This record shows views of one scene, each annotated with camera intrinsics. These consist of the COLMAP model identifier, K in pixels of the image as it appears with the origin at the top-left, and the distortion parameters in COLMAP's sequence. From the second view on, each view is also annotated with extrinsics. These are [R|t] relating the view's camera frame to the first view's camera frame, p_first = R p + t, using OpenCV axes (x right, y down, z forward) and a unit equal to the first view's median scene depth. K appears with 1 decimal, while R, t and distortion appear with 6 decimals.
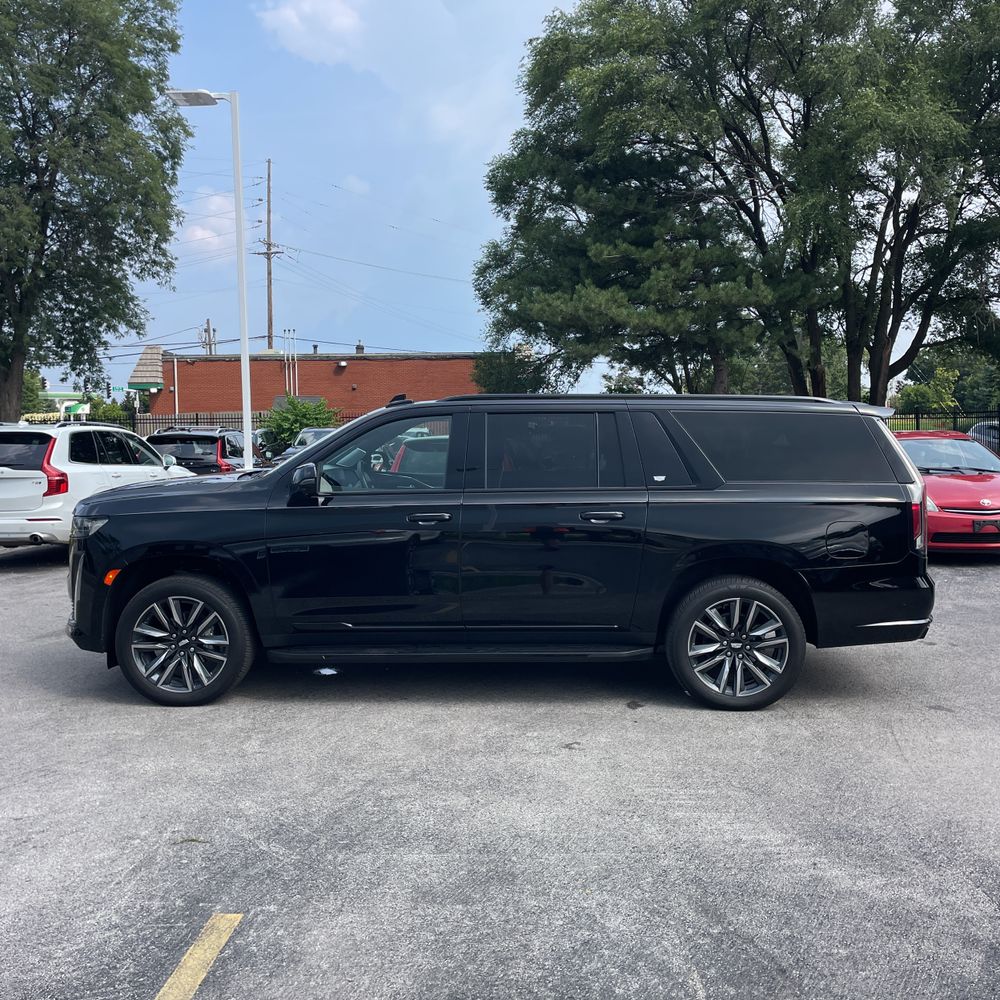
lens RADIAL K [[1005.4, 0, 500.0], [0, 1005.4, 500.0], [0, 0, 1]] dist [0.101996, -0.142366]
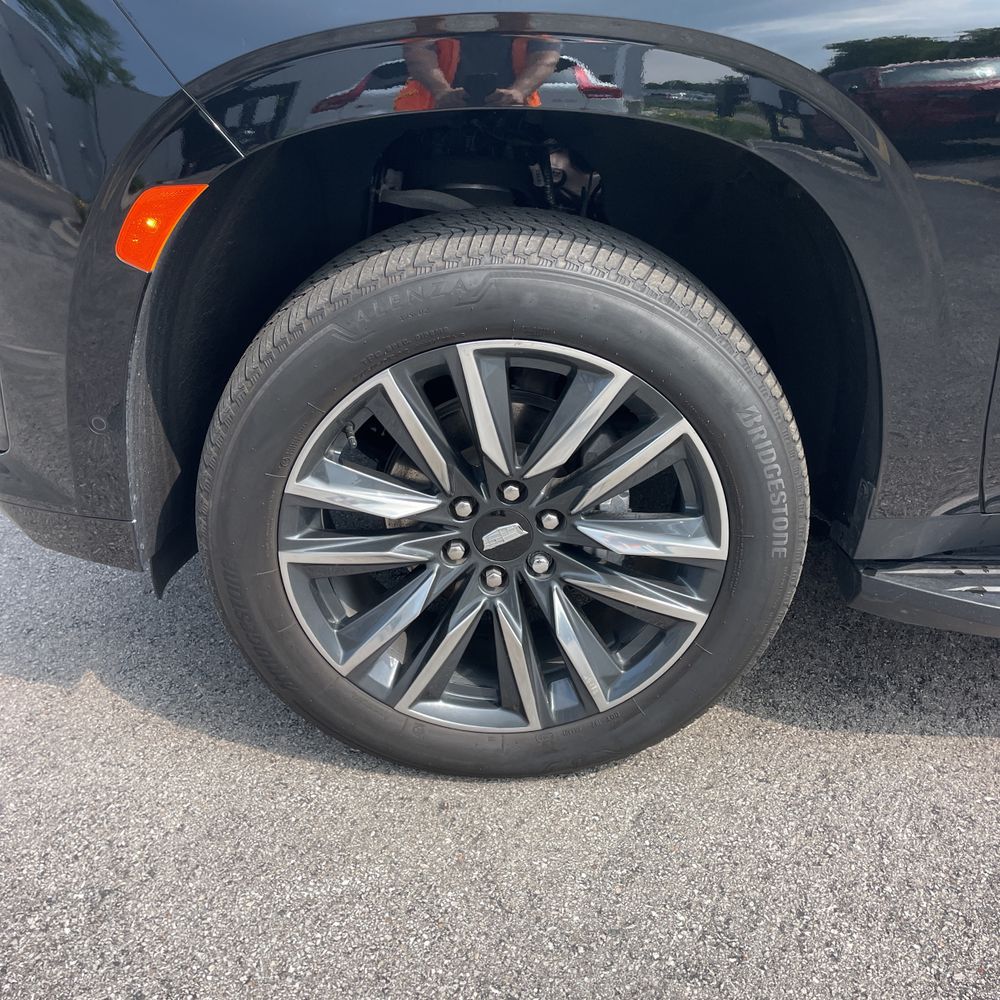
lens RADIAL K [[1014.2, 0, 489.7], [0, 1014.2, 487.7], [0, 0, 1]] dist [0.080218, -0.098307]
pose [[0.997542, 0.010086, 0.069339, -0.071648], [-0.035325, 0.927014, 0.373359, 0.010328], [-0.060512, -0.374891, 0.925092, 0.173335]]
